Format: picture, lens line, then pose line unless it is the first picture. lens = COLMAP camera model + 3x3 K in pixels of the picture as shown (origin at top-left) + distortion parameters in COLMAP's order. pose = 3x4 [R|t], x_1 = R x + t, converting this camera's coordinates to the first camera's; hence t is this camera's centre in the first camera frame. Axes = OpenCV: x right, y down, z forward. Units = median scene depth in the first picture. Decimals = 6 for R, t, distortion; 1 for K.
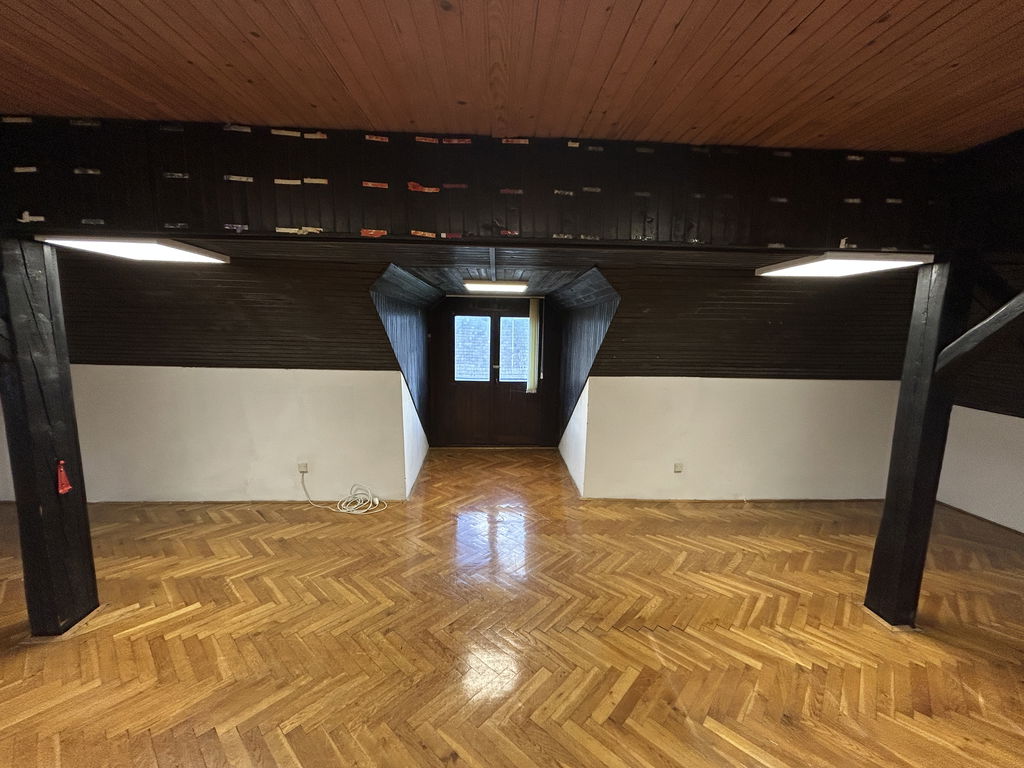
lens RADIAL K [[412.8, 0, 509.8], [0, 412.8, 381.3], [0, 0, 1]] dist [-0.002200, 0.000904]
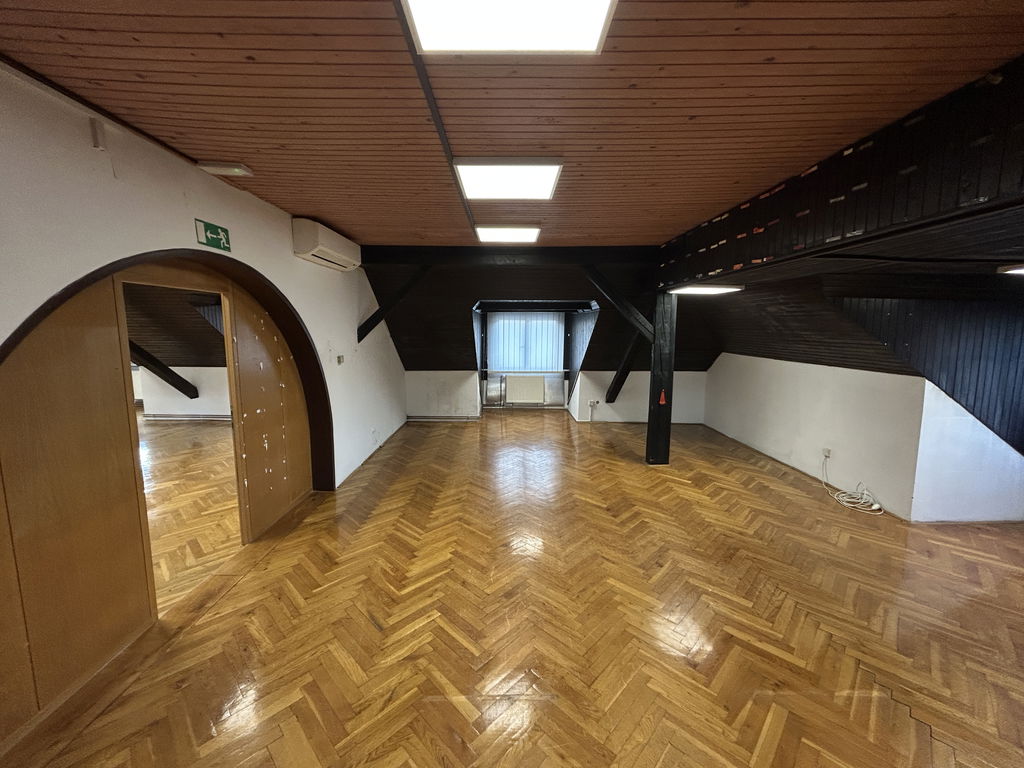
lens RADIAL K [[412.8, 0, 509.8], [0, 412.8, 381.3], [0, 0, 1]] dist [-0.002200, 0.000904]
pose [[-0.031277, 0.108073, -0.993651, 1.129862], [-0.137819, 0.984175, 0.111380, 0.013260], [0.989964, 0.140427, -0.015888, 0.197039]]
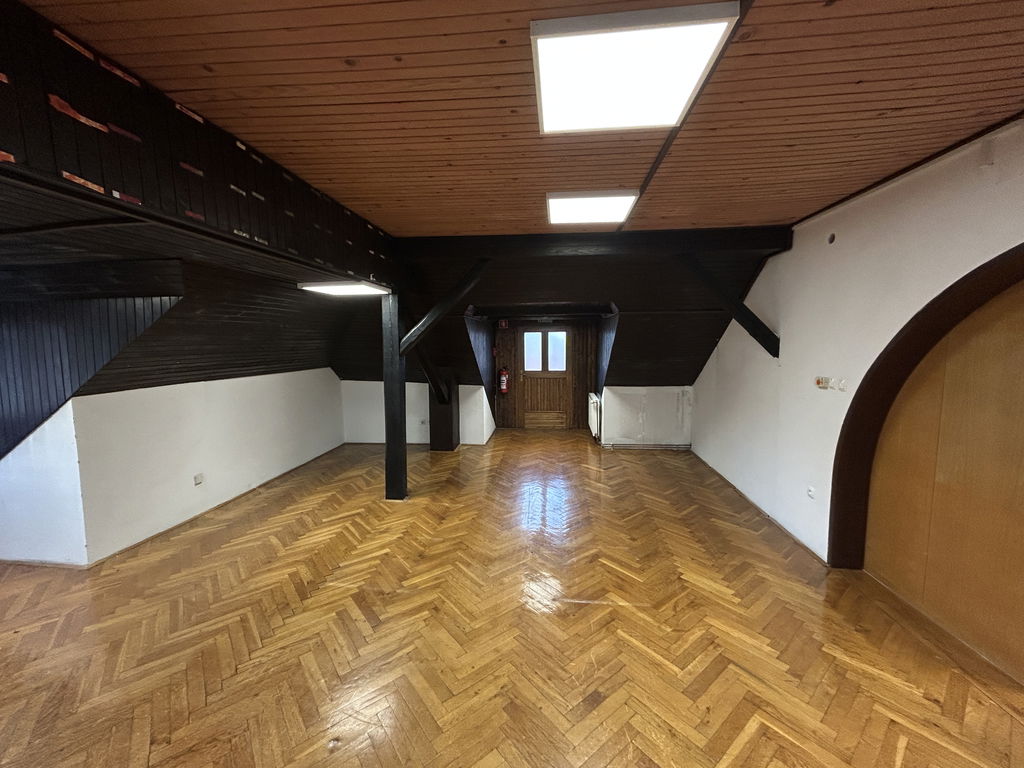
lens RADIAL K [[412.8, 0, 509.8], [0, 412.8, 381.3], [0, 0, 1]] dist [-0.002200, 0.000904]
pose [[0.156163, -0.115109, 0.981001, -0.695171], [0.136191, 0.986209, 0.094041, -0.005461], [-0.978297, 0.118917, 0.169687, 0.212773]]
